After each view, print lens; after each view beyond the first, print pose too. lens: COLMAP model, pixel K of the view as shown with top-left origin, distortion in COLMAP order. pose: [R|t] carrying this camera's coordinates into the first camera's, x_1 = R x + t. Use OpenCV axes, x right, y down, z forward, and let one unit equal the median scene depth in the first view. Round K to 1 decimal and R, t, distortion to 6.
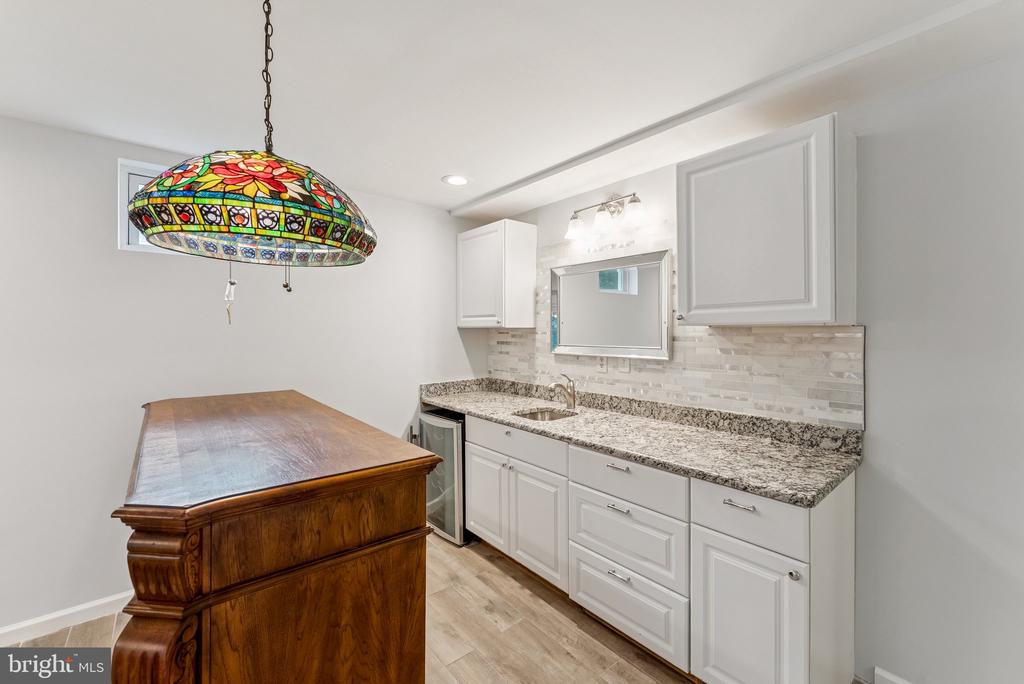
lens RADIAL K [[418.5, 0, 507.7], [0, 418.5, 329.6], [0, 0, 1]] dist [0.002873, 0.000244]
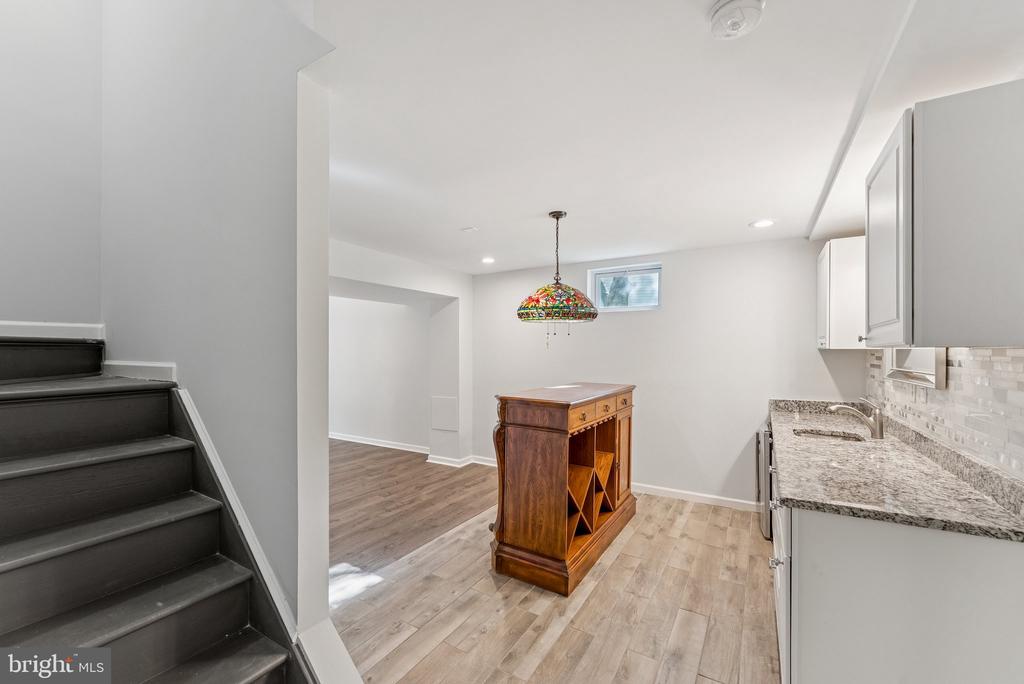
lens RADIAL K [[418.5, 0, 513.3], [0, 418.5, 347.0], [0, 0, 1]] dist [0.002873, 0.000244]
pose [[0.330151, -0.006036, -0.943909, 2.118385], [-0.002043, 0.999973, -0.007110, -0.003184], [0.943926, 0.004275, 0.330130, -0.115776]]
